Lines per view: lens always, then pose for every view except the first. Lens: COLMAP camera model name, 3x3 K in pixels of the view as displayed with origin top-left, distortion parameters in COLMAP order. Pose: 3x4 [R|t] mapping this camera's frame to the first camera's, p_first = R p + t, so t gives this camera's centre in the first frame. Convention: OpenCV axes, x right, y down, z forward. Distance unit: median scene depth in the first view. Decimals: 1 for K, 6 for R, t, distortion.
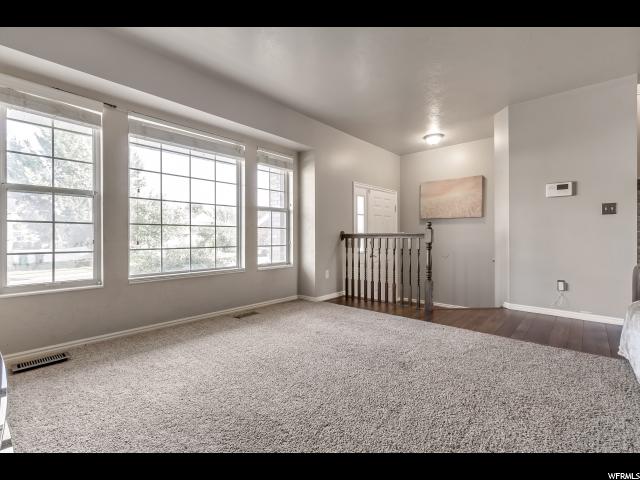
lens RADIAL K [[295.2, 0, 322.8], [0, 295.2, 239.6], [0, 0, 1]] dist [0.000440, -0.000015]
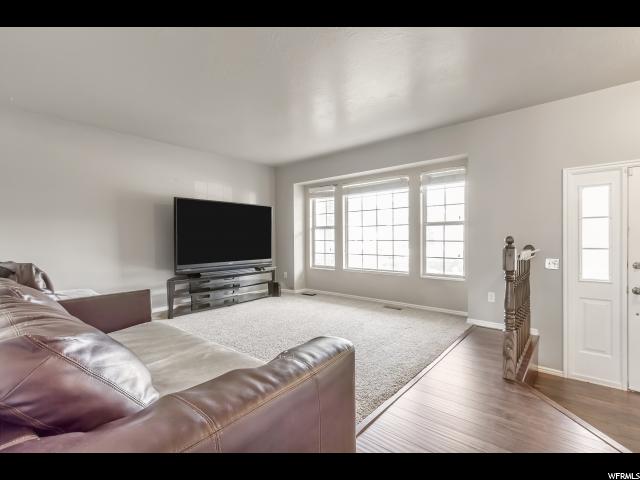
lens RADIAL K [[295.2, 0, 320.2], [0, 295.2, 239.0], [0, 0, 1]] dist [0.000440, -0.000015]
pose [[-0.007998, 0.016755, -0.999828, 0.930872], [-0.002354, 0.999857, 0.016774, -0.067025], [0.999965, 0.002488, -0.007957, 0.594979]]
